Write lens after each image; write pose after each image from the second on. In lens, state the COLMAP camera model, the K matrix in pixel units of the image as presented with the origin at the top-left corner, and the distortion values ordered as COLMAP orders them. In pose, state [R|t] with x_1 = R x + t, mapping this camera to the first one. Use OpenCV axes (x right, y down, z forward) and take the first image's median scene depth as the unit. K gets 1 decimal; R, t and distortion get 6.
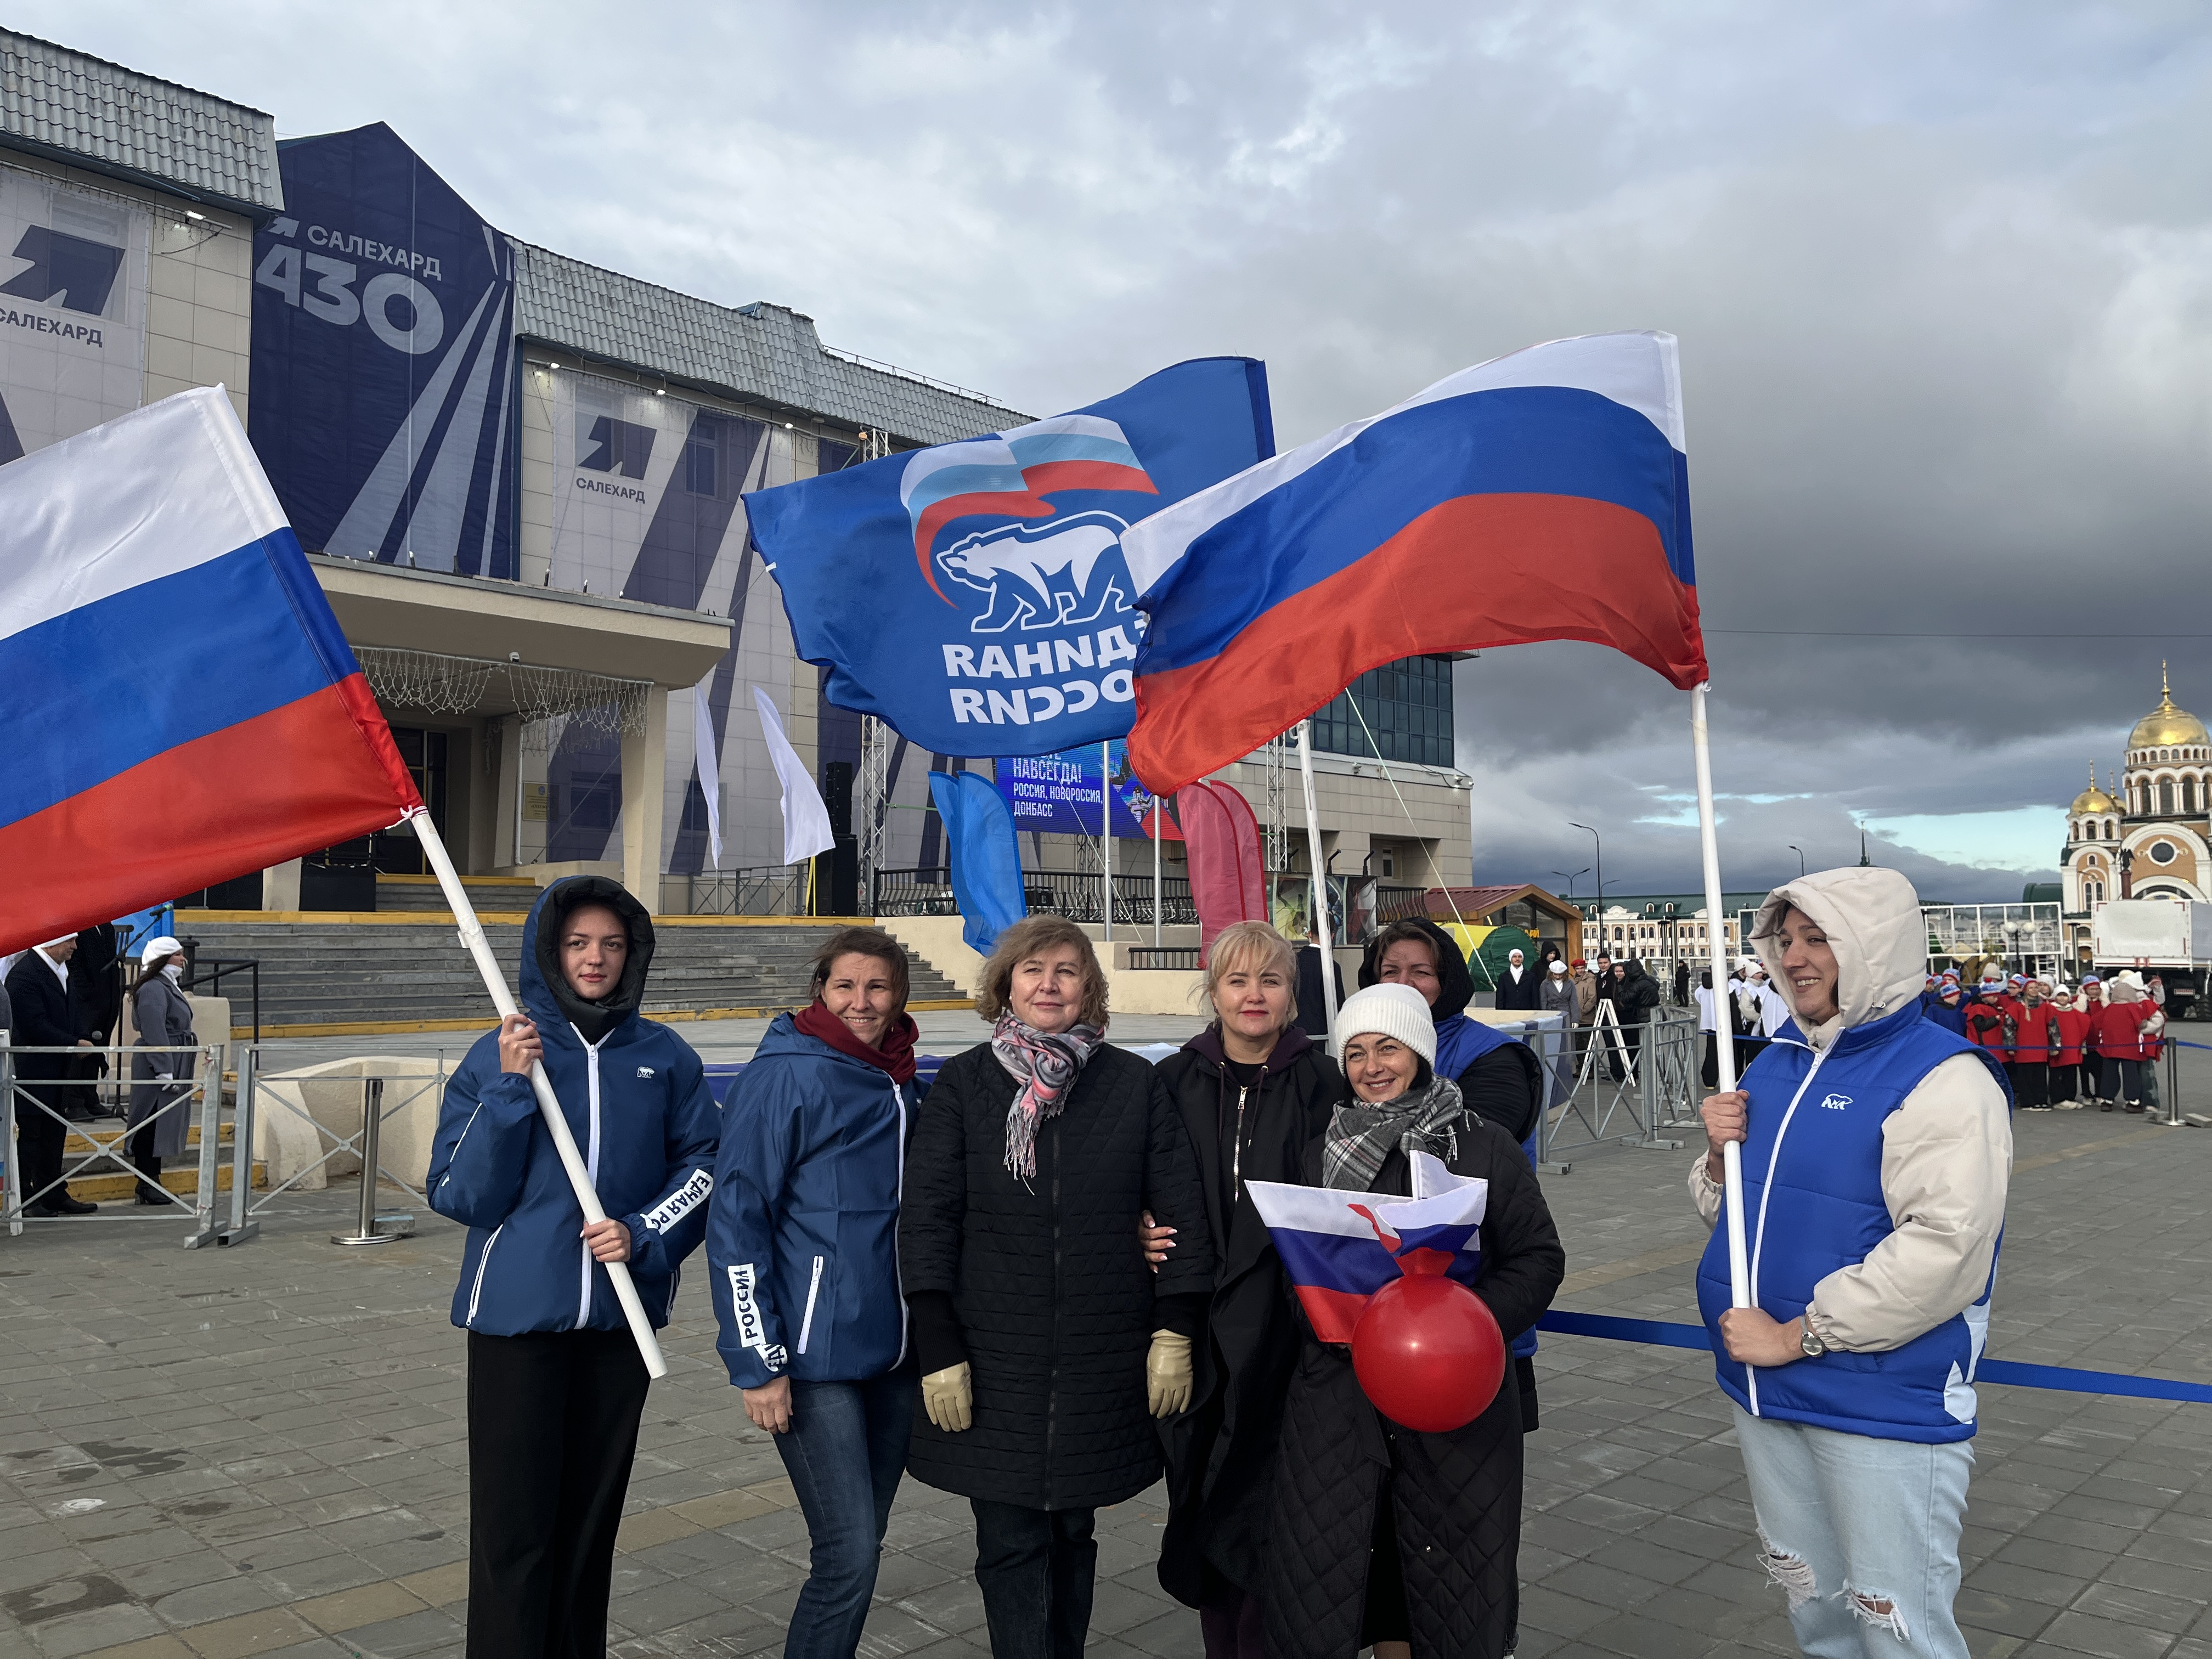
lens RADIAL K [[1689.2, 0, 1090.5], [0, 1689.2, 825.4], [0, 0, 1]] dist [0.086348, -0.107969]
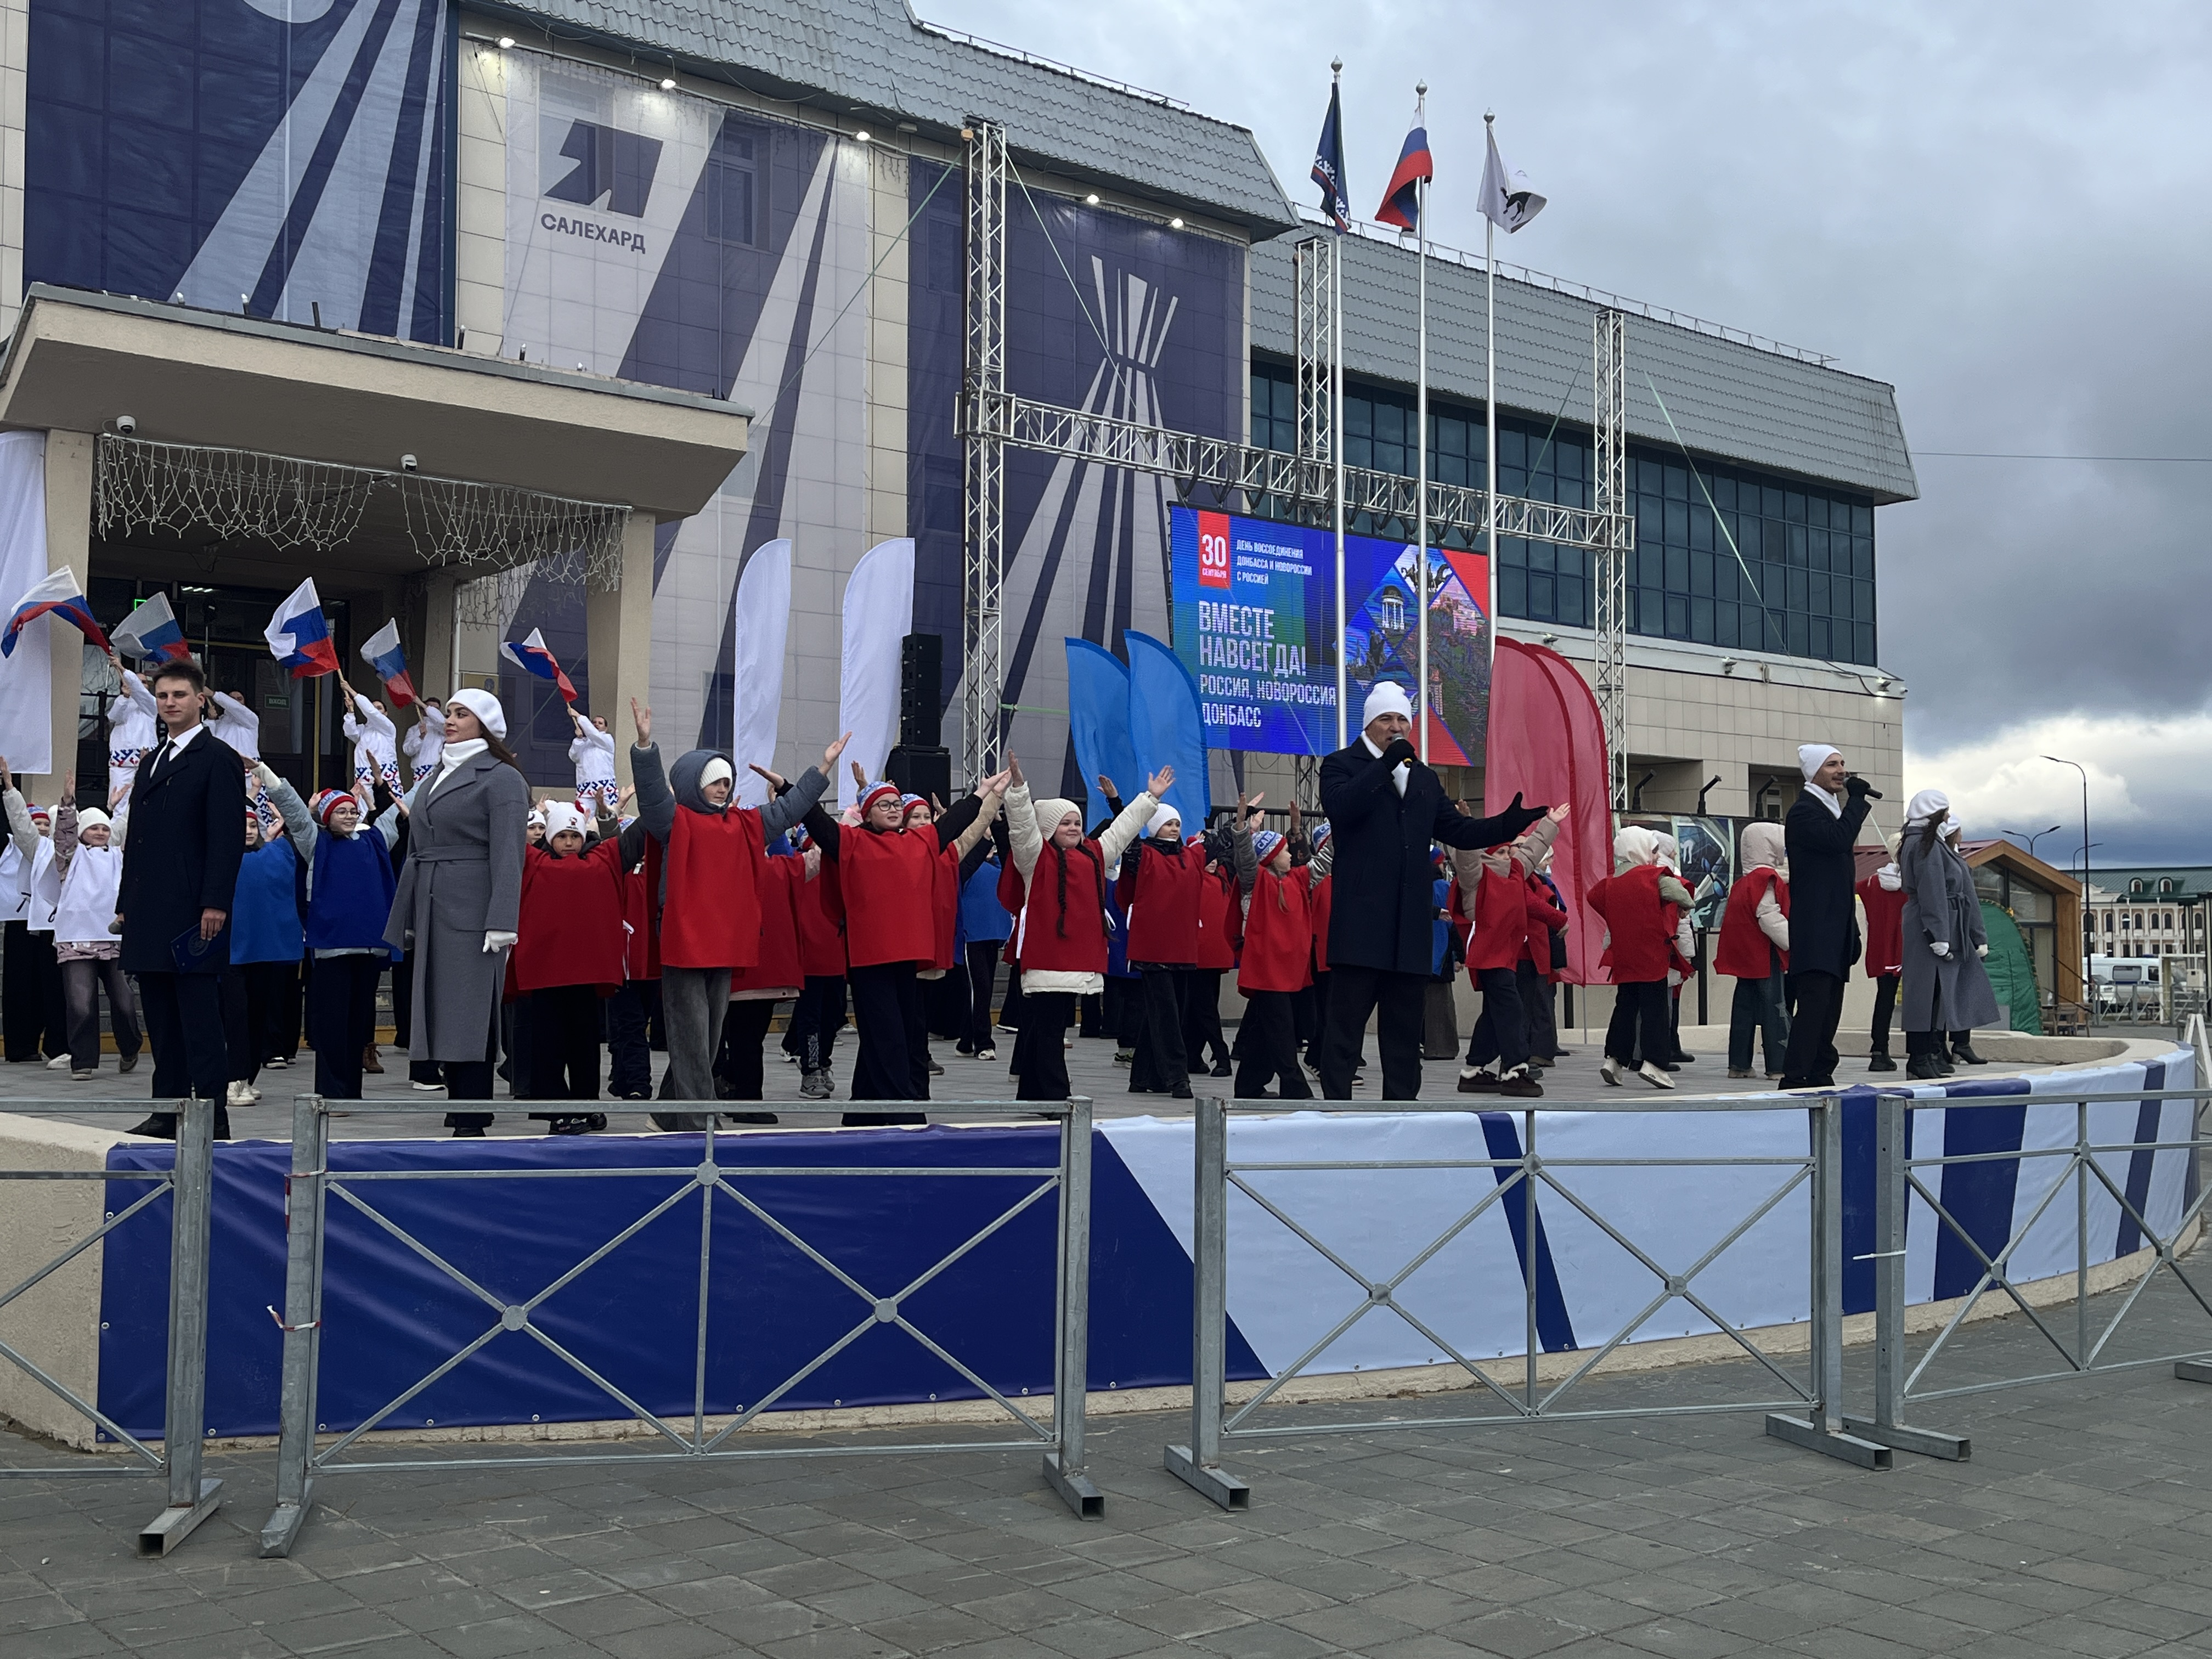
lens RADIAL K [[2277.8, 0, 1064.1], [0, 2277.8, 823.8], [0, 0, 1]] dist [0.053761, 0.000000]
pose [[0.993268, 0.002457, -0.115816, 0.003904], [0.000250, 0.999727, 0.023357, 0.011613], [0.115842, -0.023228, 0.992996, 0.123114]]
